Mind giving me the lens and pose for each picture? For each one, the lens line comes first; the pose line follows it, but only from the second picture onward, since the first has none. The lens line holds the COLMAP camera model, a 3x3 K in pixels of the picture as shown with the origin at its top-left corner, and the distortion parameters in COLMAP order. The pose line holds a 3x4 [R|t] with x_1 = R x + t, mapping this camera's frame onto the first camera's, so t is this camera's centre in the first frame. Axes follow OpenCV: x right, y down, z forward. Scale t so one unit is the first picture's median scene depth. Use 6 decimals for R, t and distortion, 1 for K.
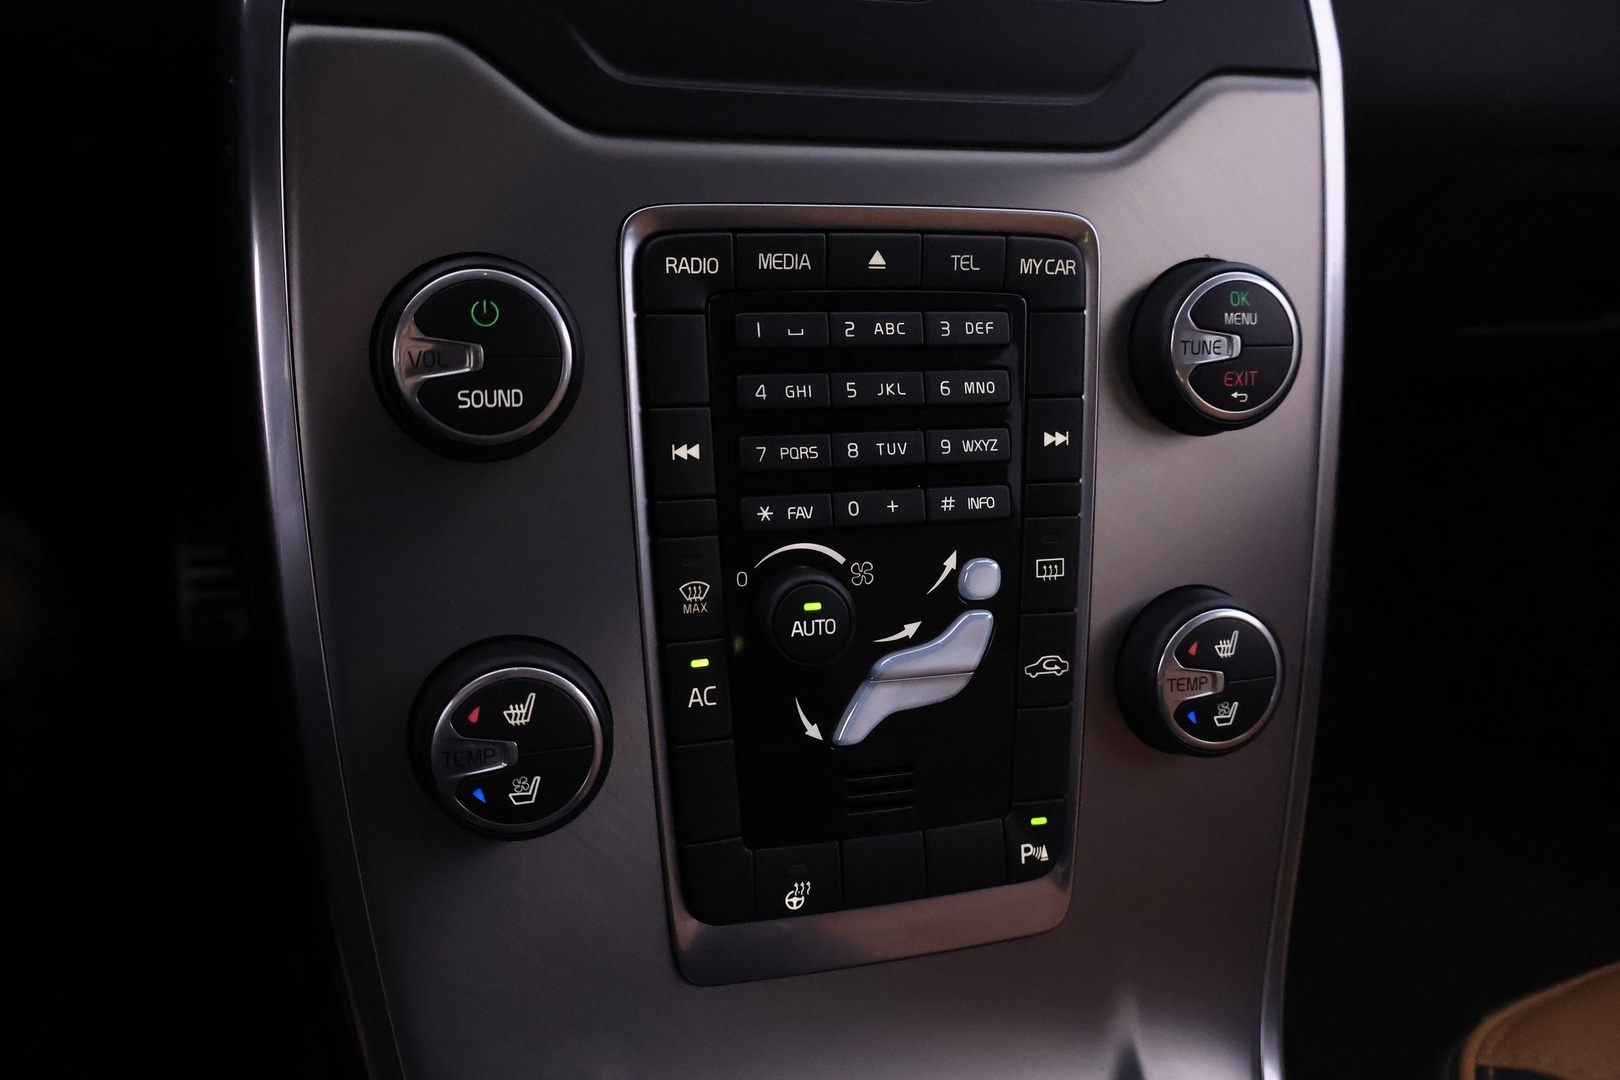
lens RADIAL K [[1428.3, 0, 812.2], [0, 1428.3, 543.4], [0, 0, 1]] dist [0.030437, -0.018019]
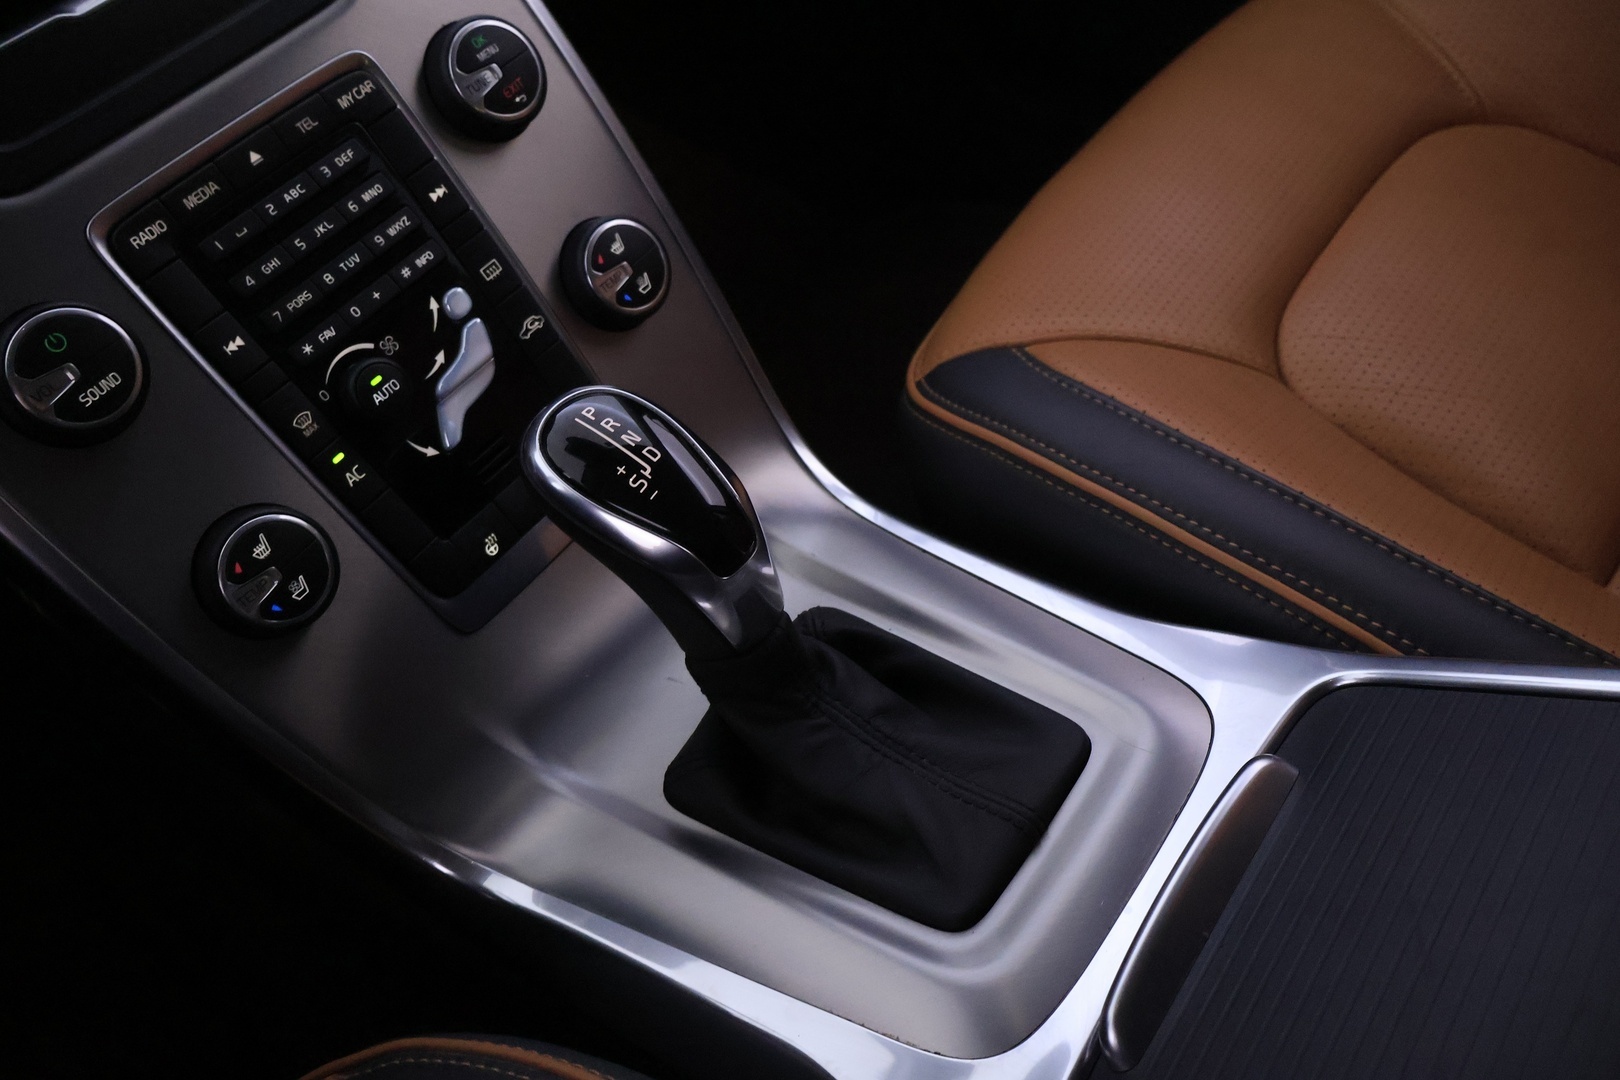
lens RADIAL K [[1428.3, 0, 807.3], [0, 1428.3, 535.6], [0, 0, 1]] dist [0.030437, -0.018019]
pose [[0.753635, -0.618697, 0.221920, -0.087105], [0.570398, 0.783372, 0.246930, 0.054918], [-0.326621, -0.059512, 0.943280, -0.528691]]
